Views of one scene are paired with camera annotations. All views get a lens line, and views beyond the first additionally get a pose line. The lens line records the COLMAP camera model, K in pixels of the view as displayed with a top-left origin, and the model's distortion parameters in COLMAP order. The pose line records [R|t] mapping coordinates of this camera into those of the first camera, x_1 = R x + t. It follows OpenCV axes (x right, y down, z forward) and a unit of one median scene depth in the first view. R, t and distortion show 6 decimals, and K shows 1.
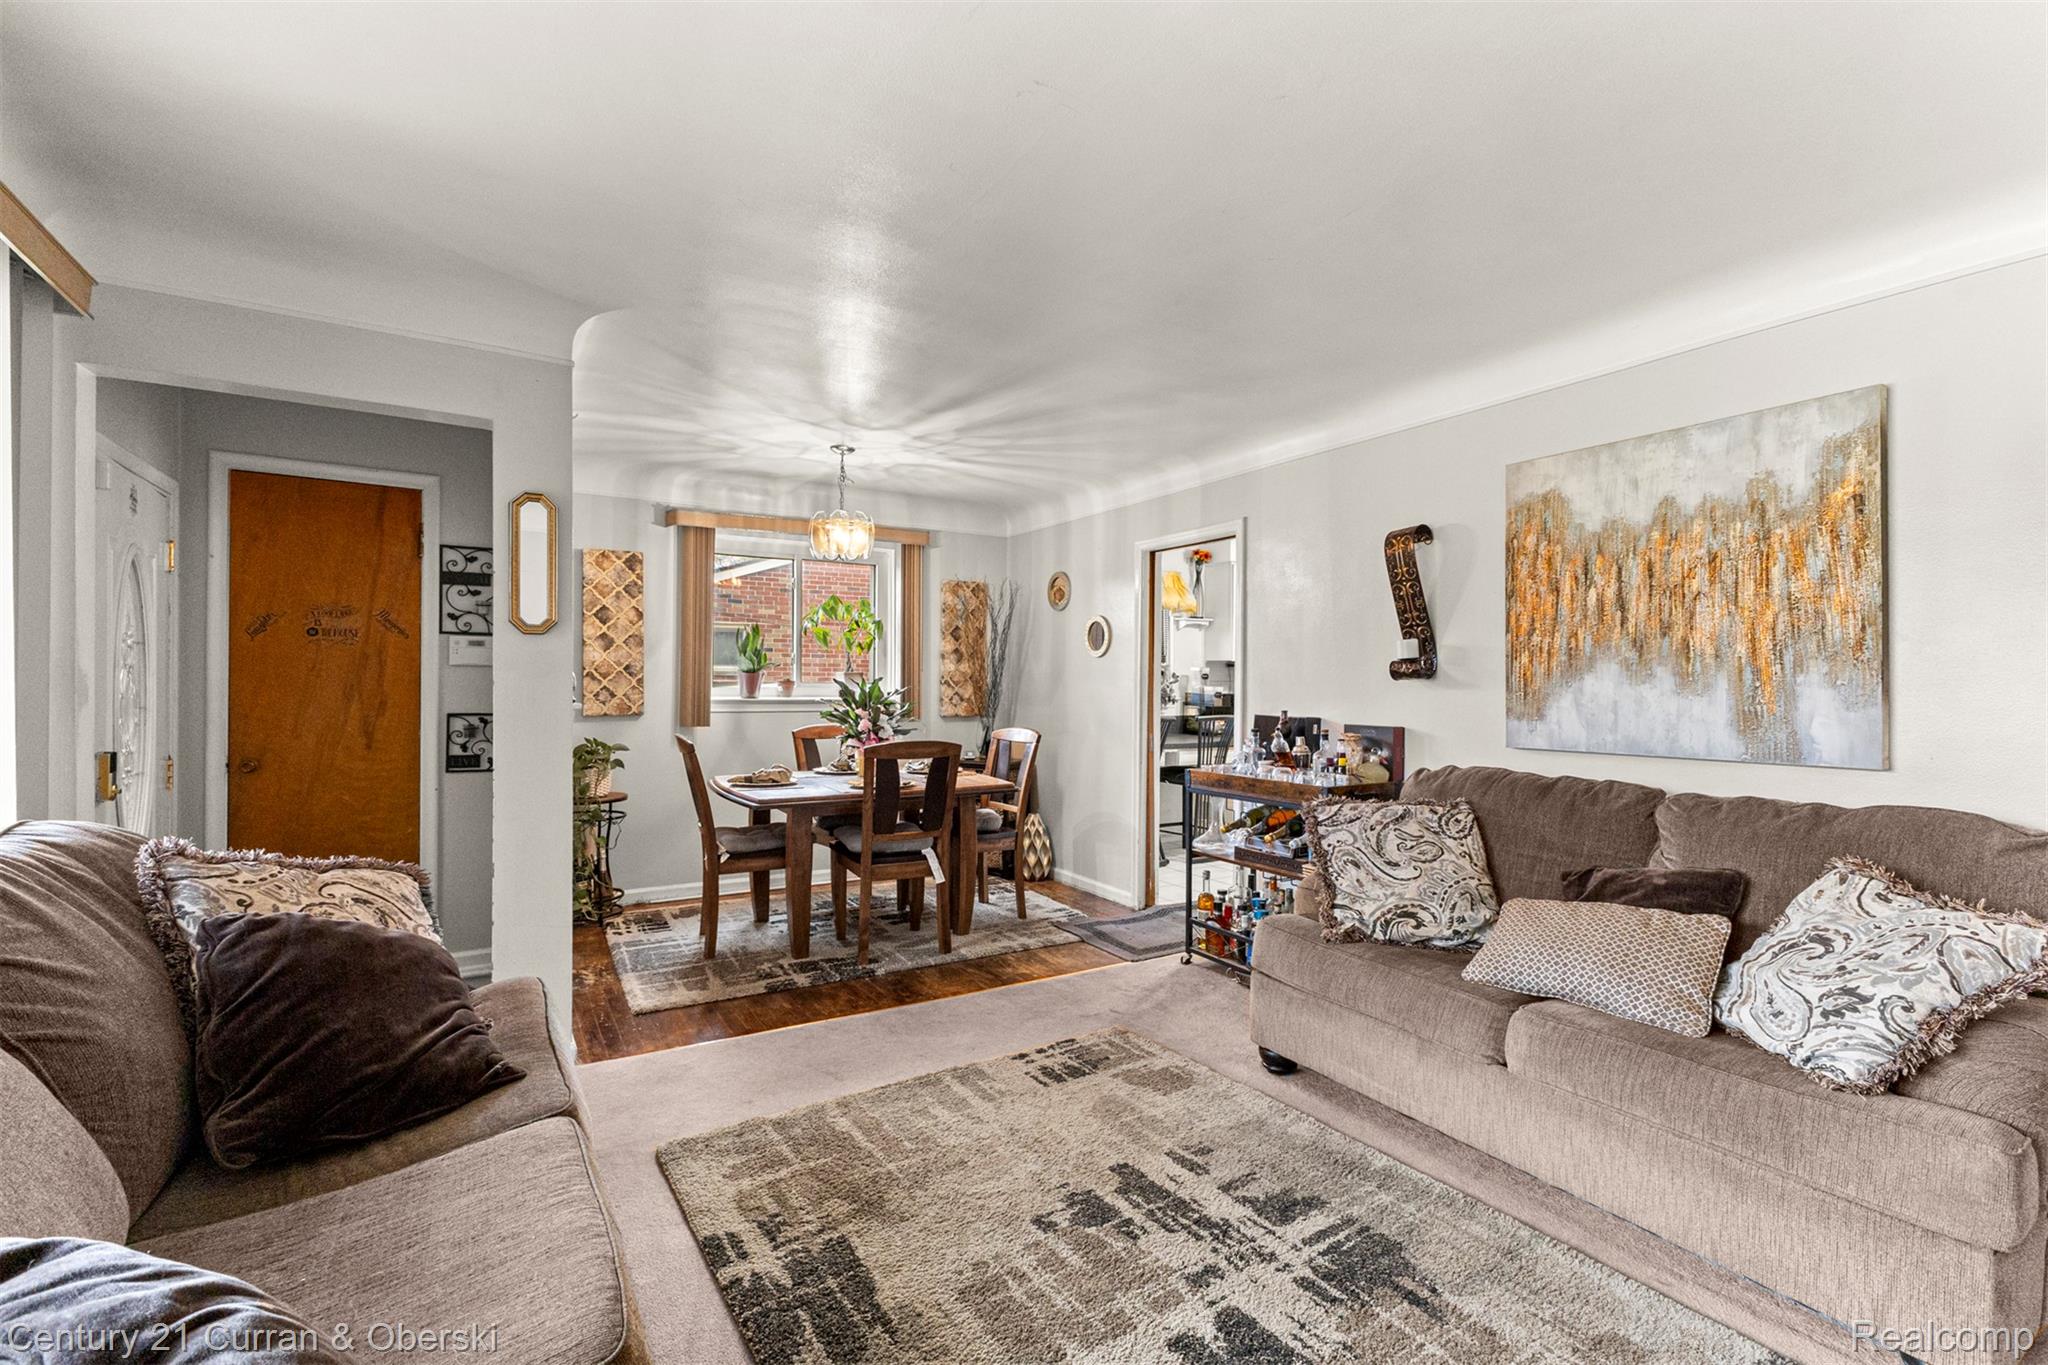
lens RADIAL K [[898.4, 0, 1021.6], [0, 898.4, 688.4], [0, 0, 1]] dist [0.011613, 0.000658]
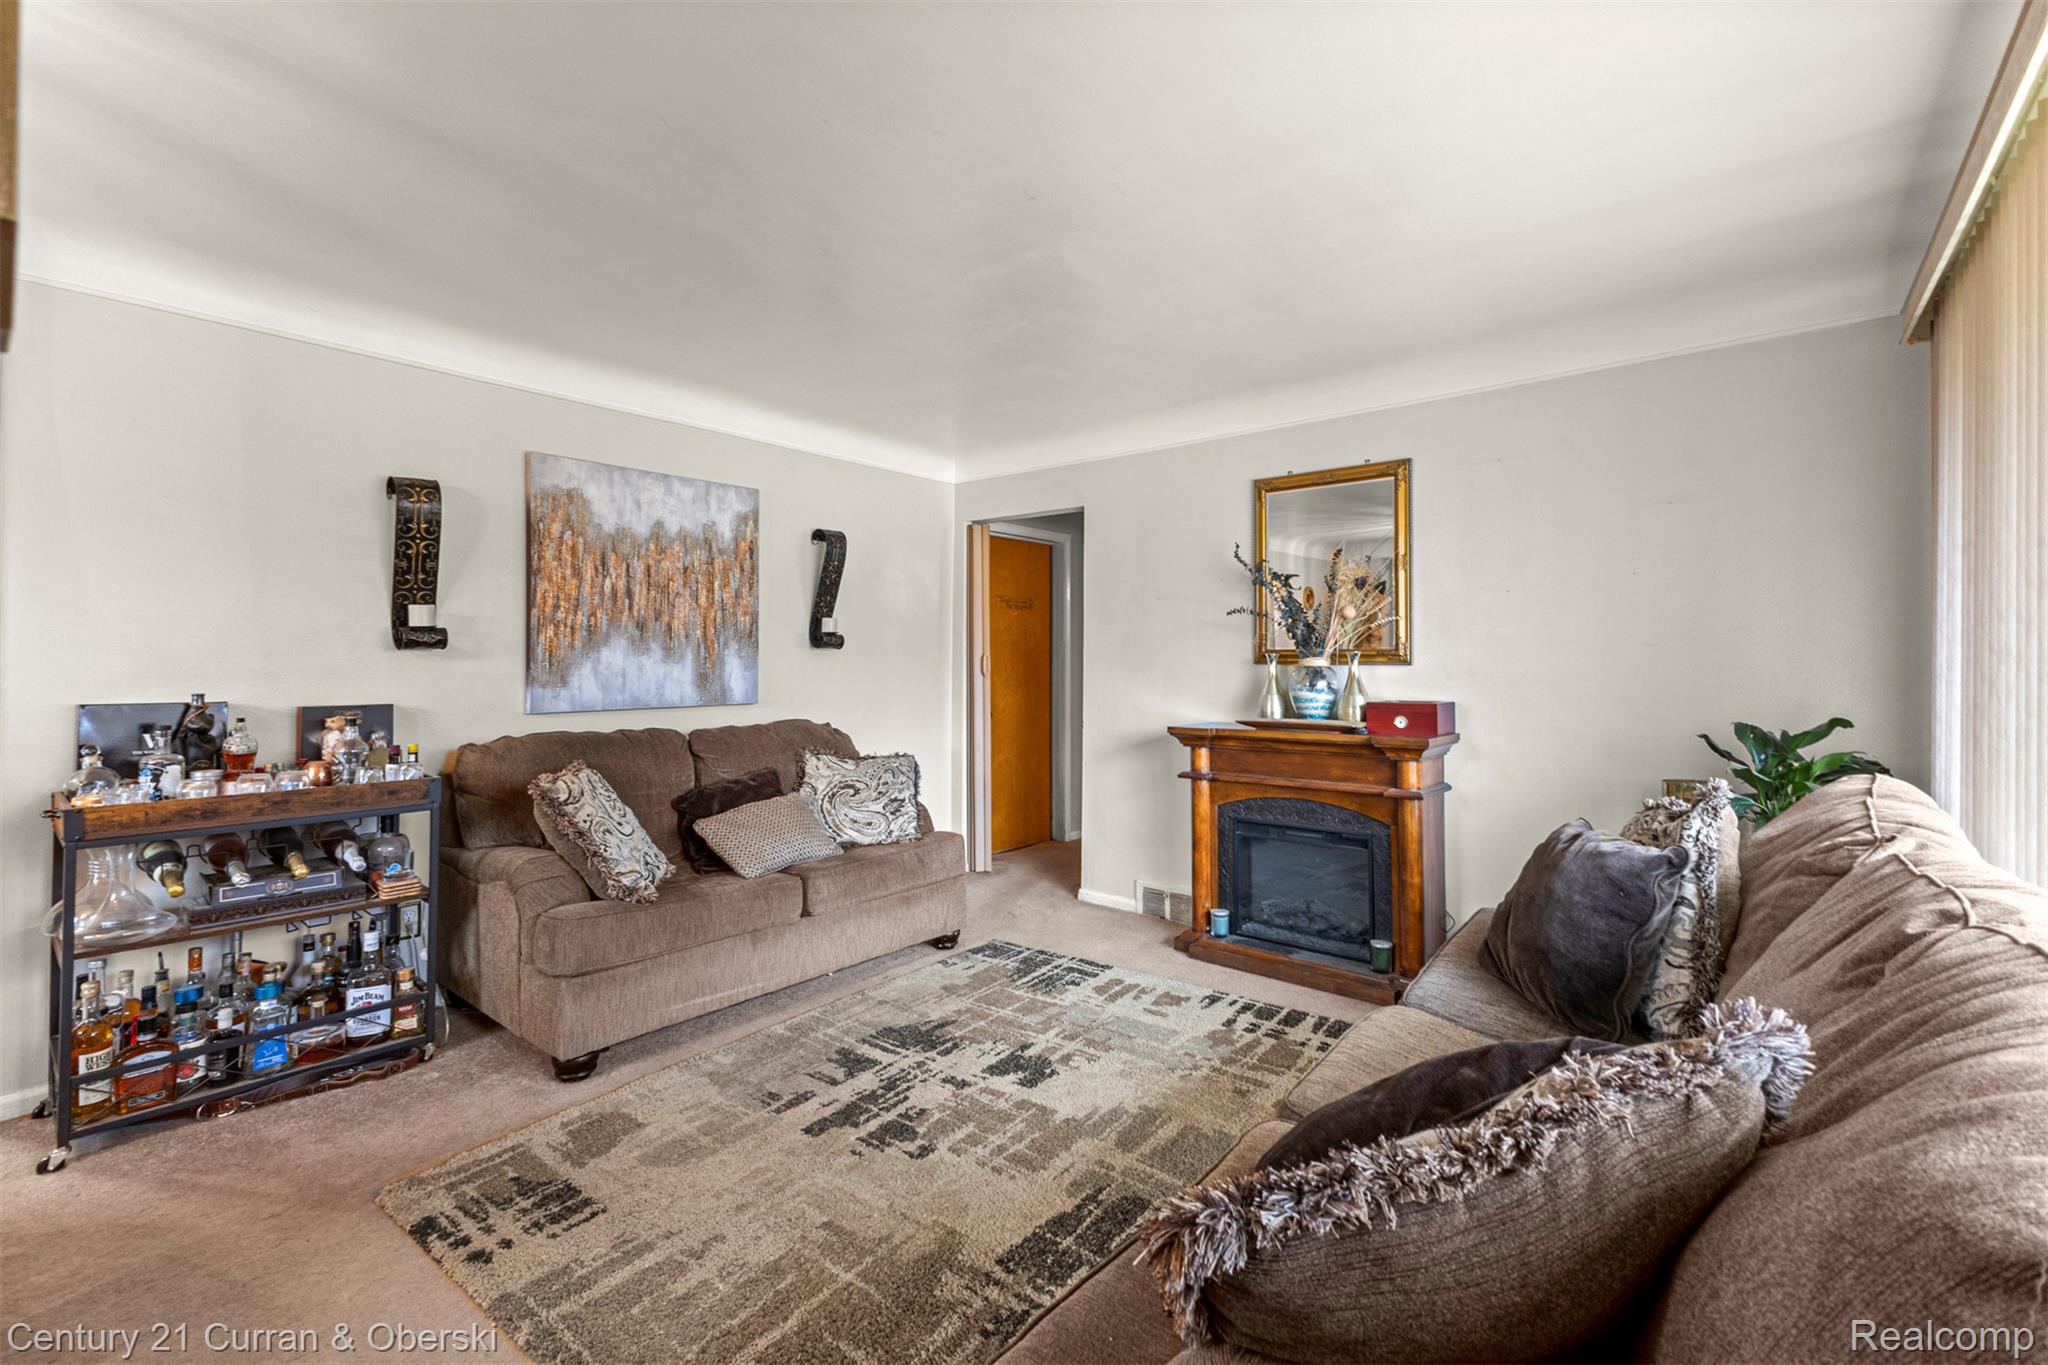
lens RADIAL K [[892.8, 0, 1030.5], [0, 892.8, 656.8], [0, 0, 1]] dist [0.001049, 0.000214]
pose [[-0.341396, -0.003452, 0.939913, -0.528461], [-0.000130, 0.999993, 0.003625, -0.005194], [-0.939920, 0.001116, -0.341394, 0.636890]]
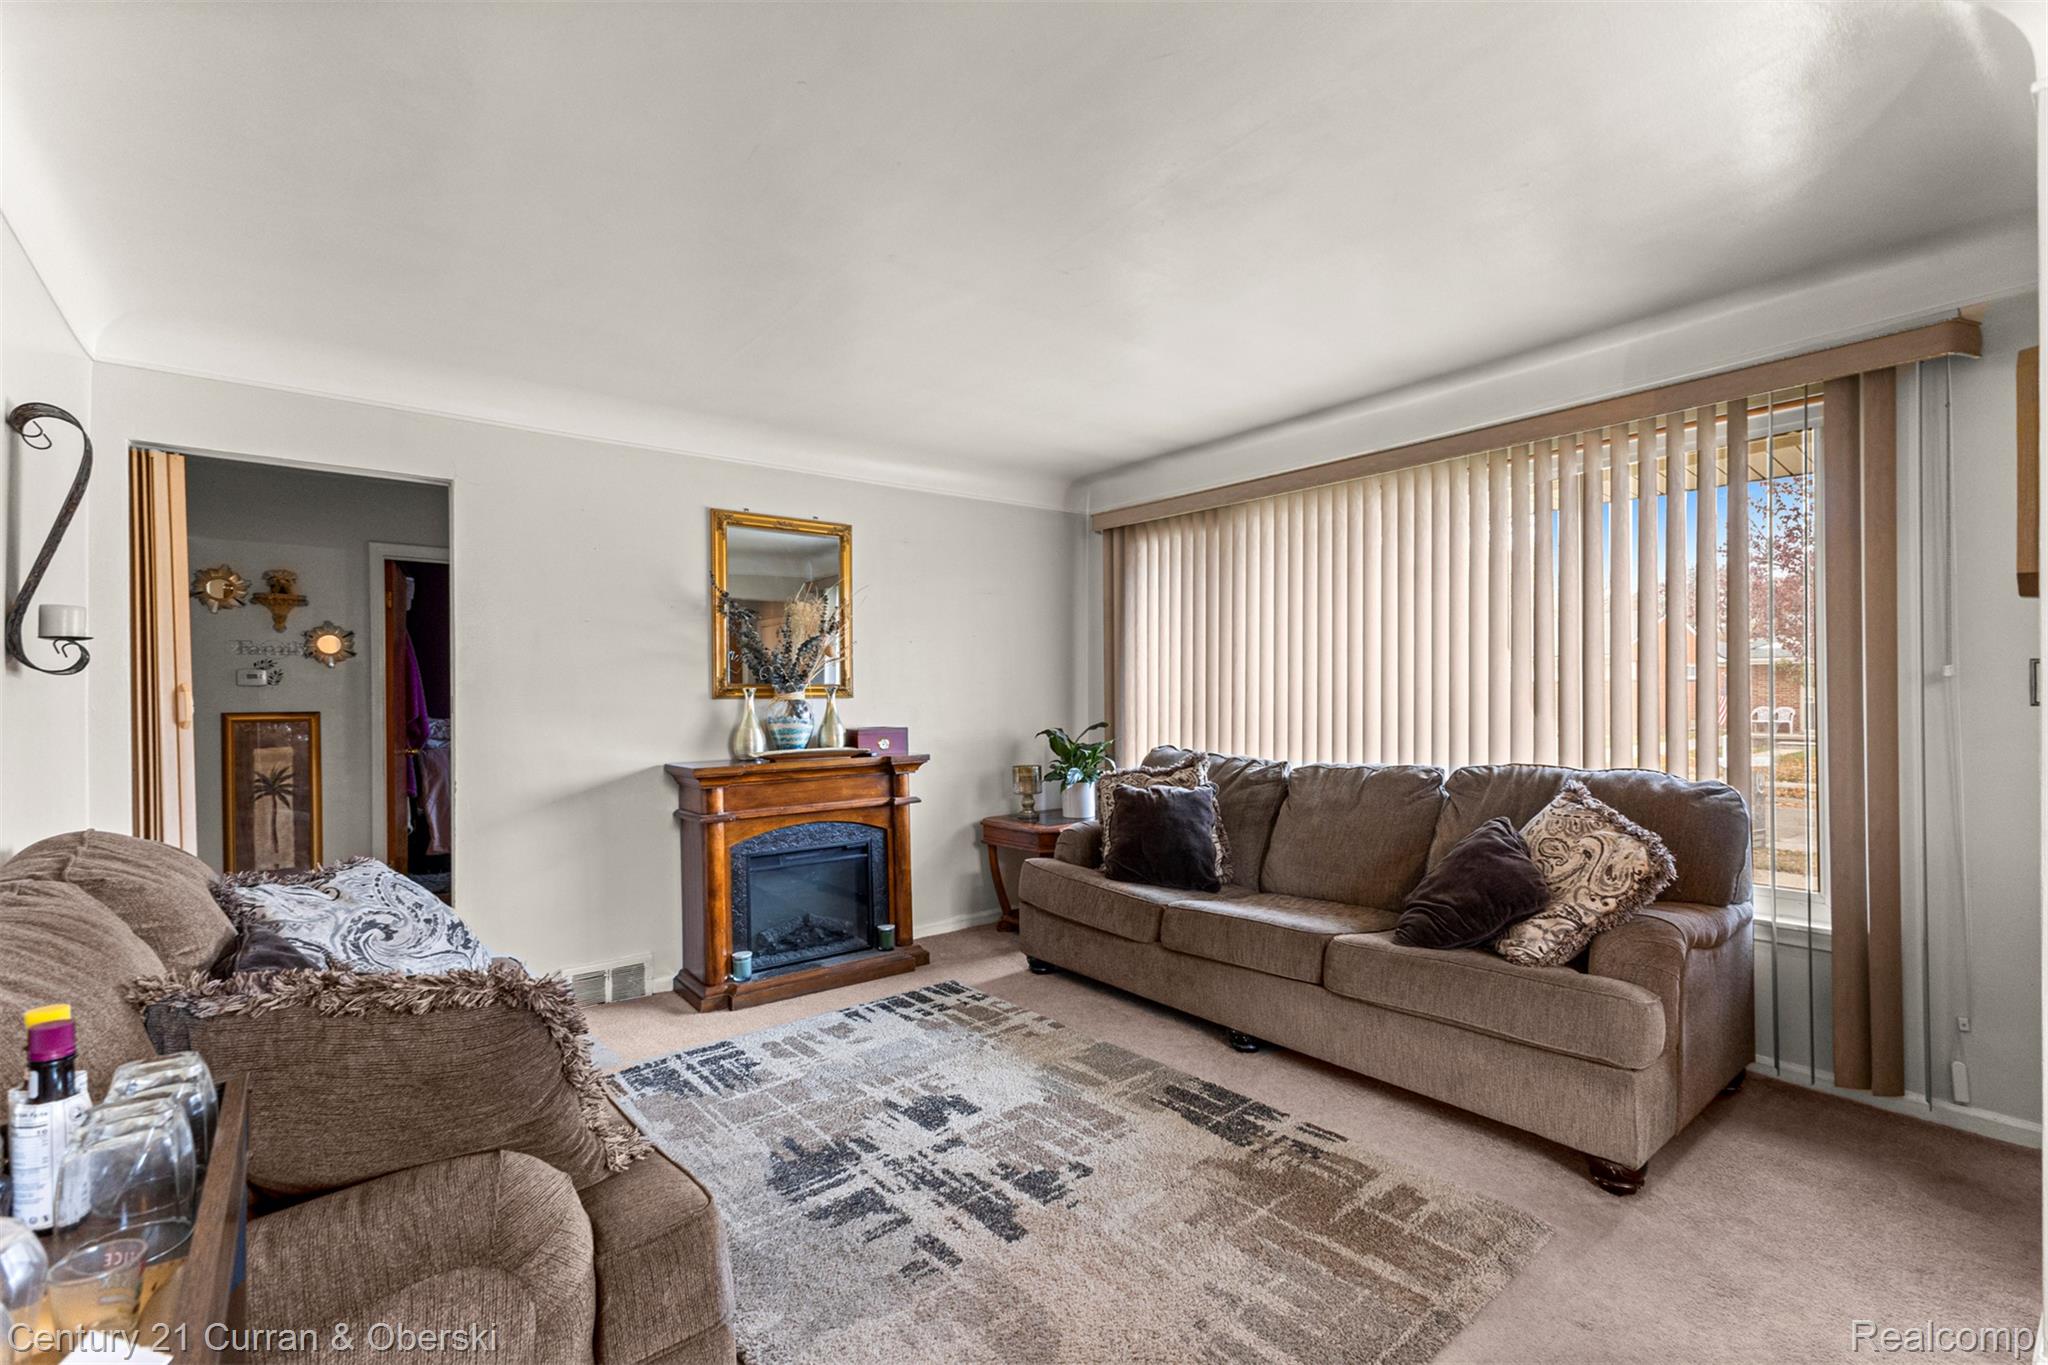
lens RADIAL K [[898.4, 0, 1021.6], [0, 898.4, 688.4], [0, 0, 1]] dist [0.011613, 0.000658]
pose [[-0.990767, -0.001159, -0.135570, 0.128159], [-0.000549, 0.999990, -0.004536, -0.000174], [0.135573, -0.004420, -0.990757, 1.076647]]
